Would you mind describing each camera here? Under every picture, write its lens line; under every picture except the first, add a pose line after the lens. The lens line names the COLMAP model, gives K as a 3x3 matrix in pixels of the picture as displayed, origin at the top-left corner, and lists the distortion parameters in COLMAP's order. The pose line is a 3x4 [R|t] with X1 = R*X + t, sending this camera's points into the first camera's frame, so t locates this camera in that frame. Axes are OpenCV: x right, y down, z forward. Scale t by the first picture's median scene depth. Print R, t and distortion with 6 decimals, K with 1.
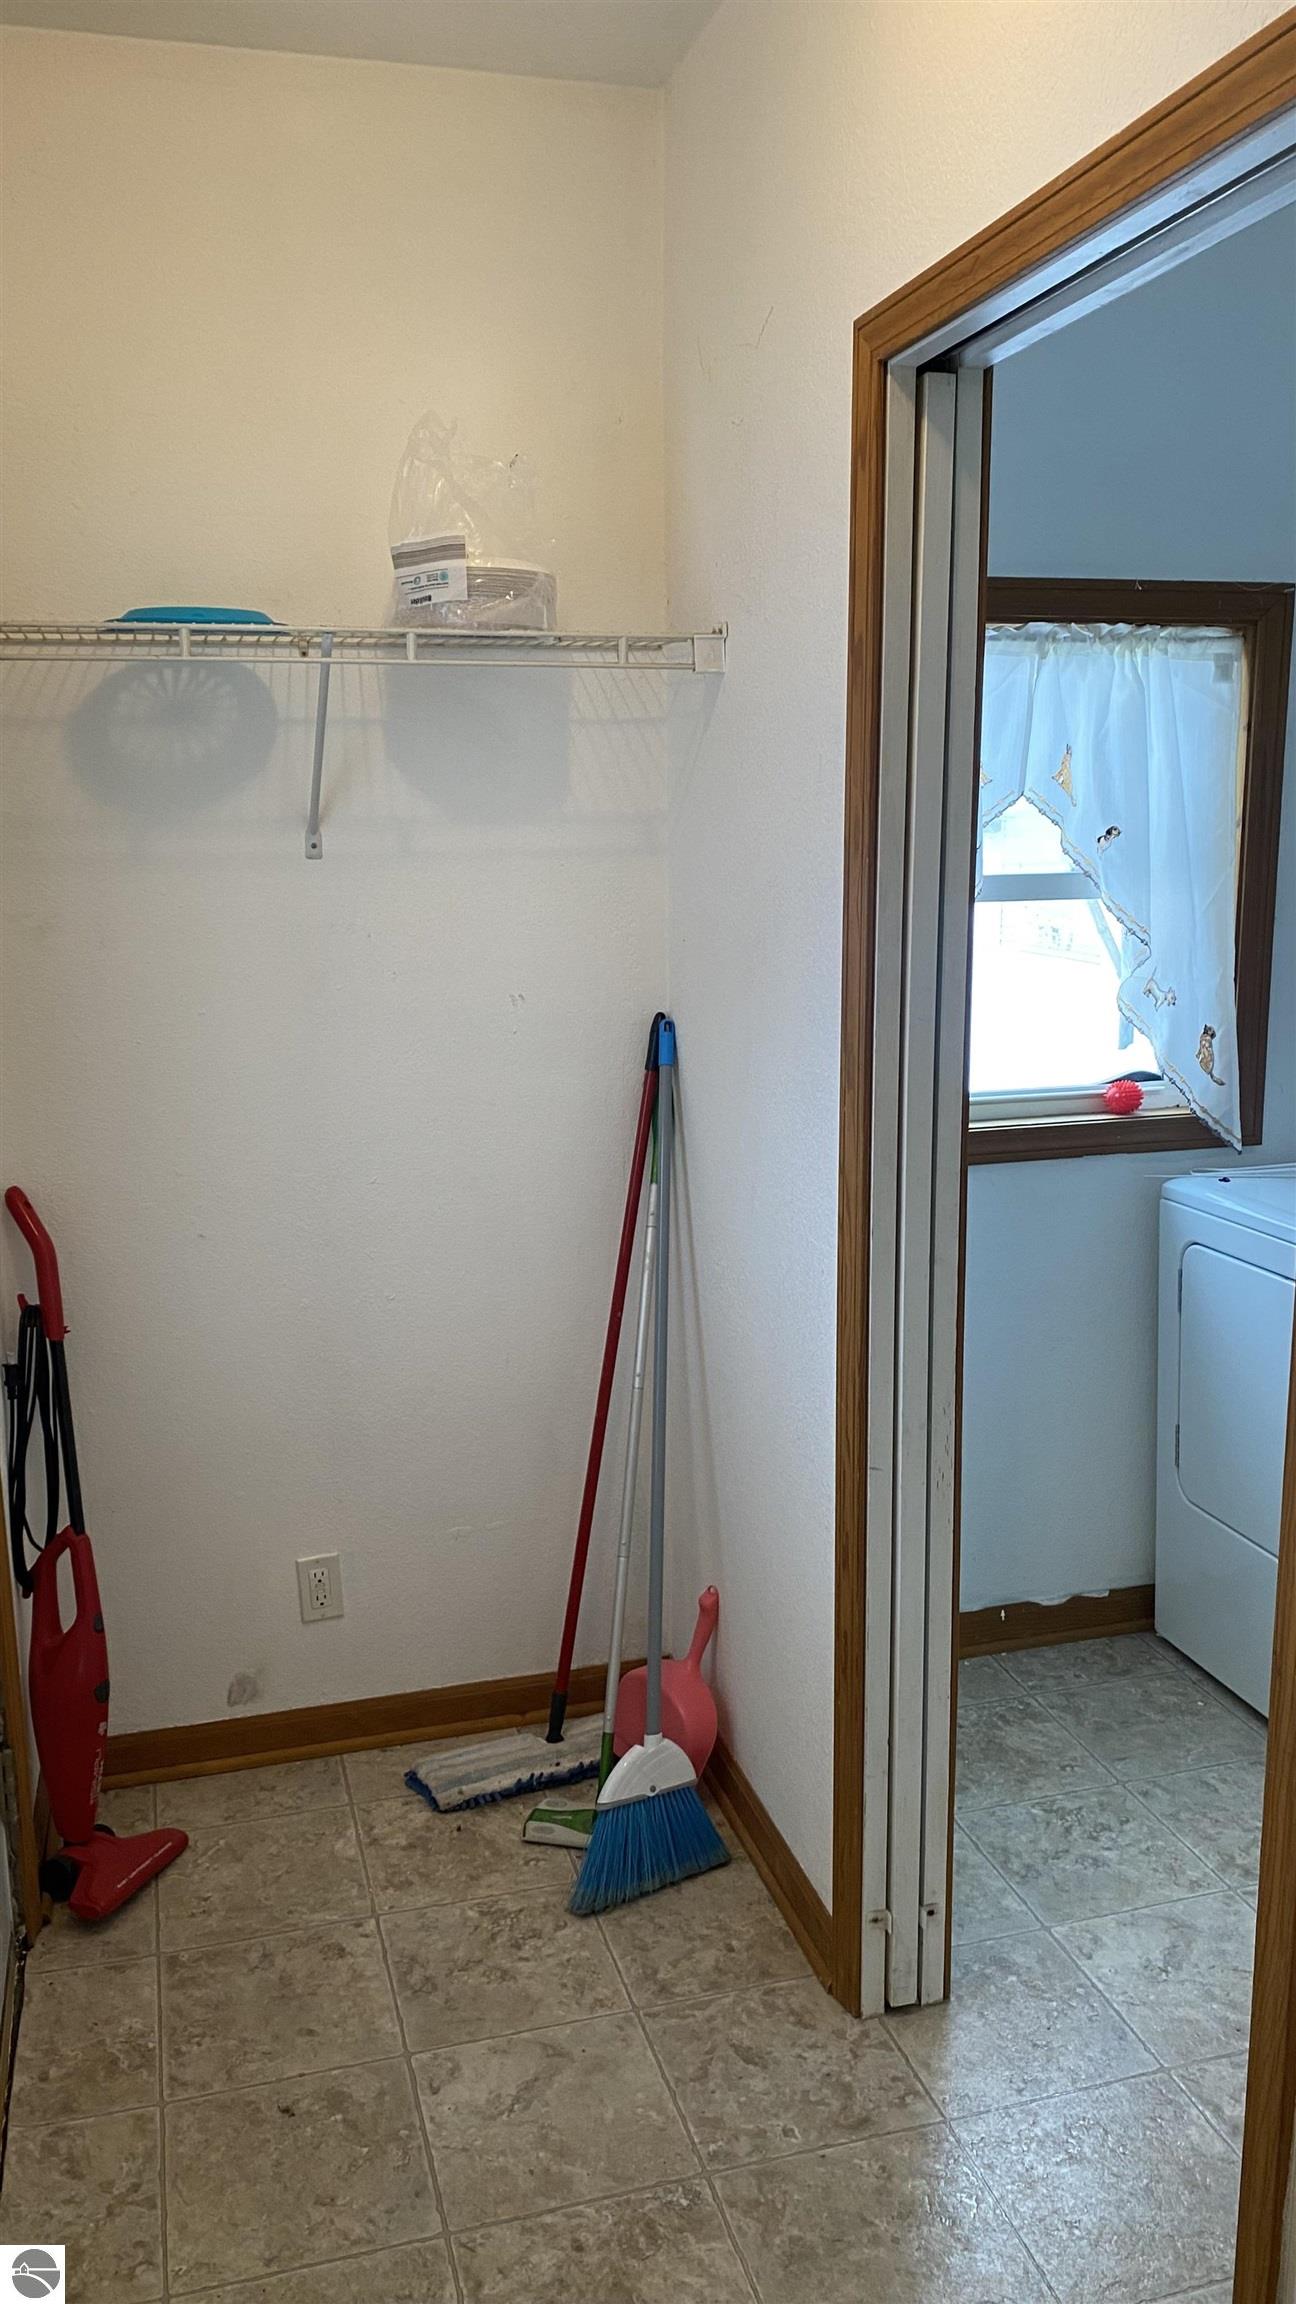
lens RADIAL K [[1759.4, 0, 647.9], [0, 1759.4, 1152.9], [0, 0, 1]] dist [0.032162, -0.034317]
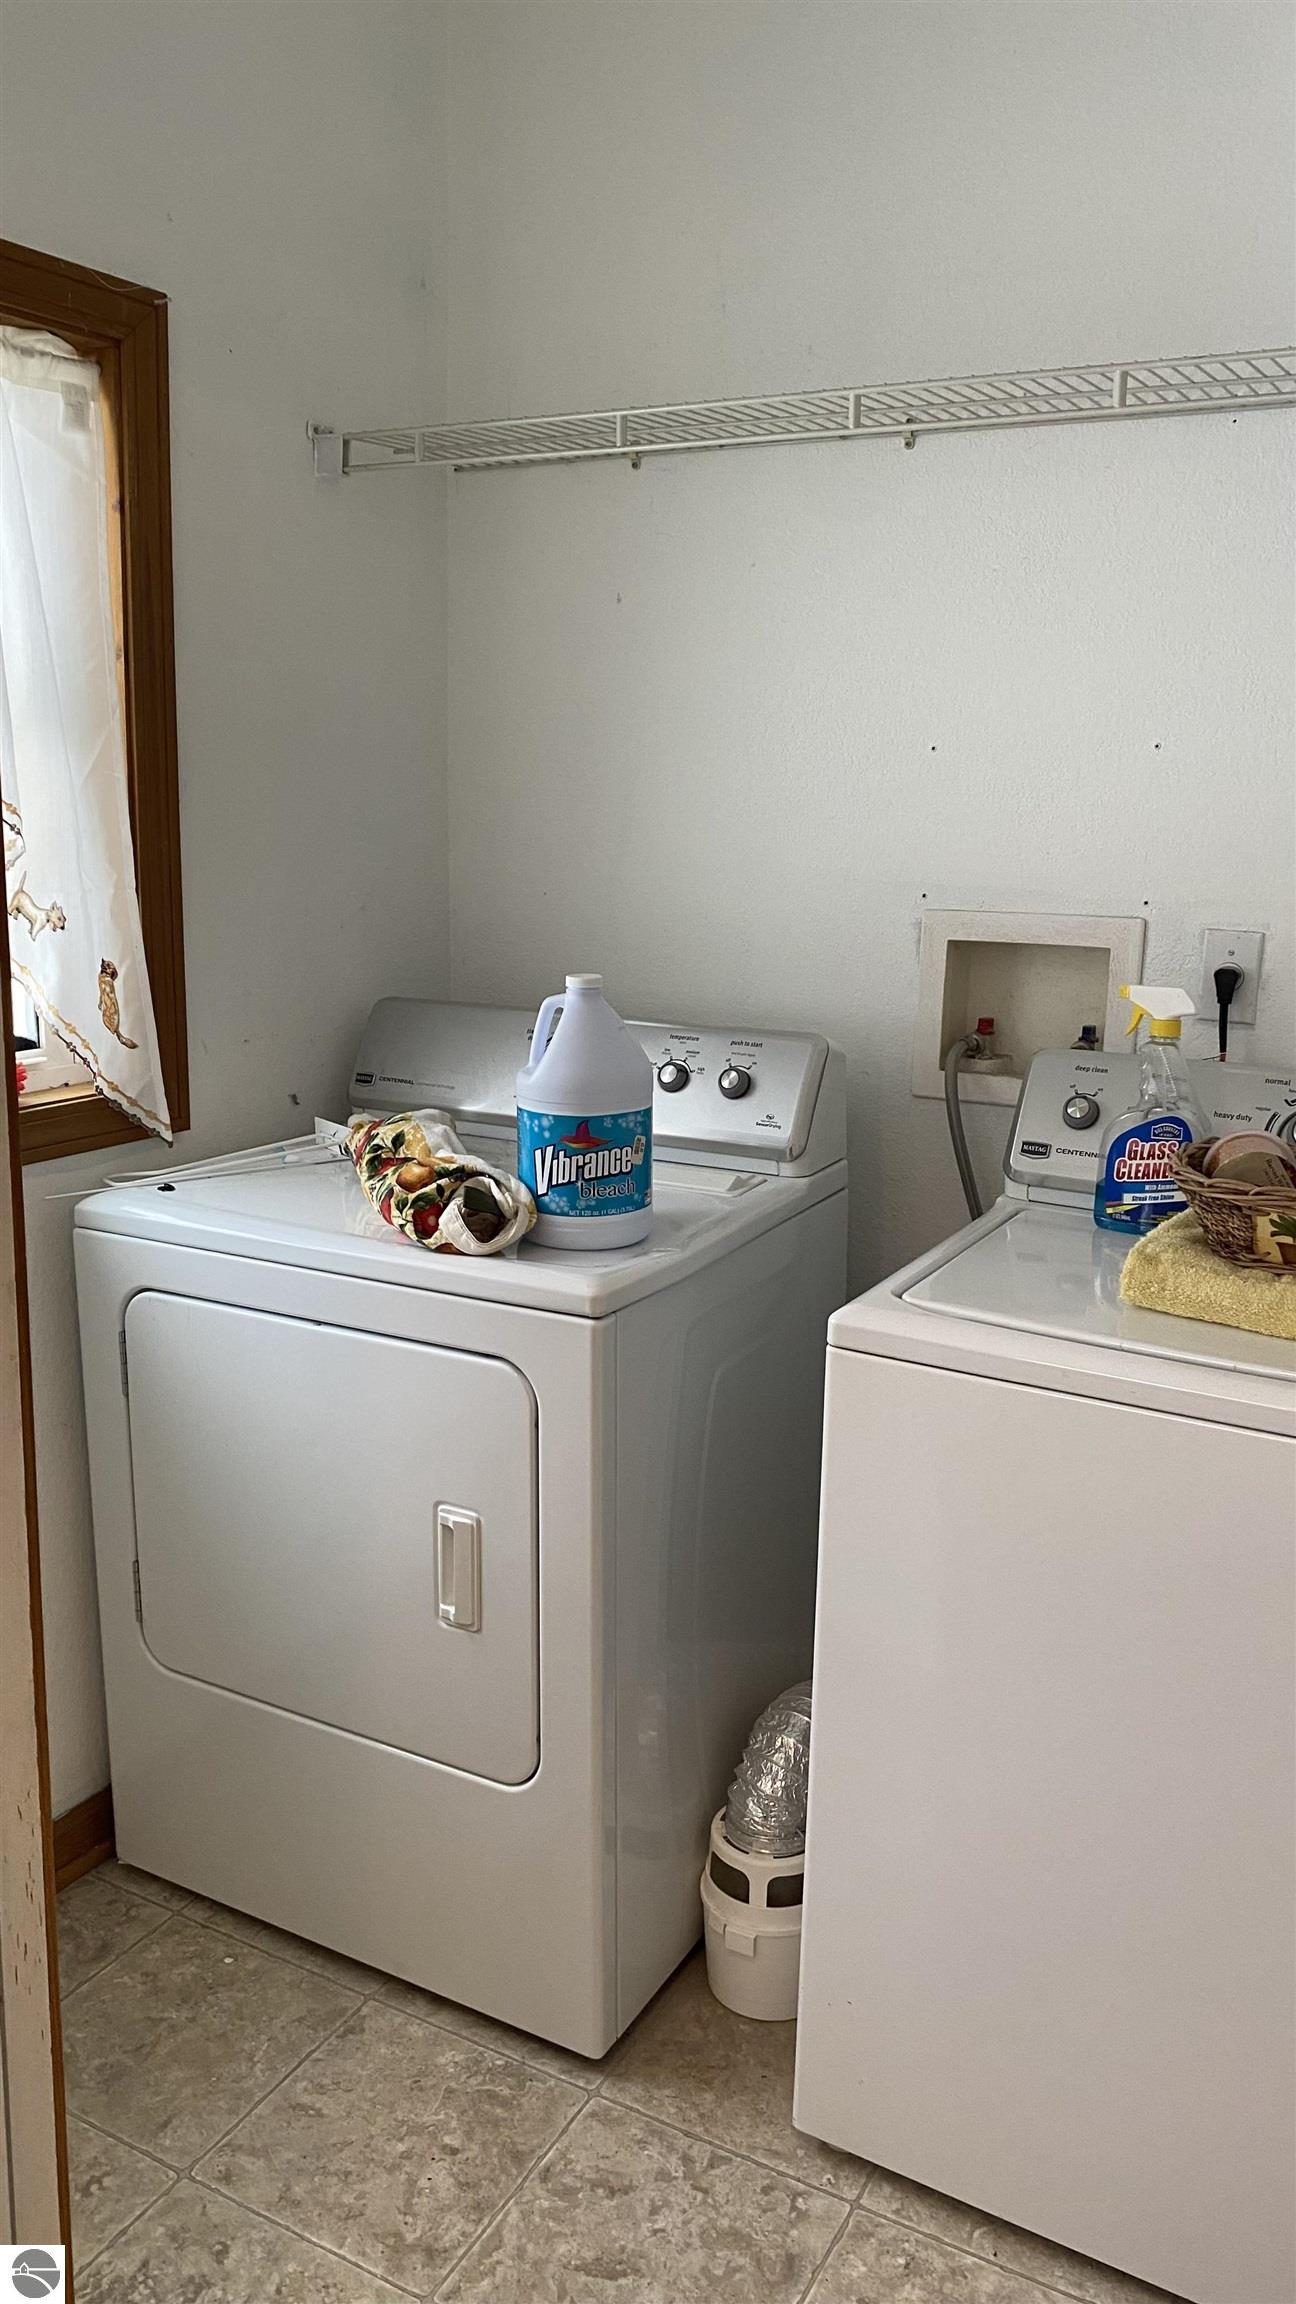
lens RADIAL K [[1759.4, 0, 640.4], [0, 1759.4, 1146.1], [0, 0, 1]] dist [0.032162, -0.034317]
pose [[0.714547, -0.114781, 0.690107, -0.006482], [0.101239, 0.993031, 0.060341, -0.022287], [-0.692224, 0.026749, 0.721187, 0.382053]]
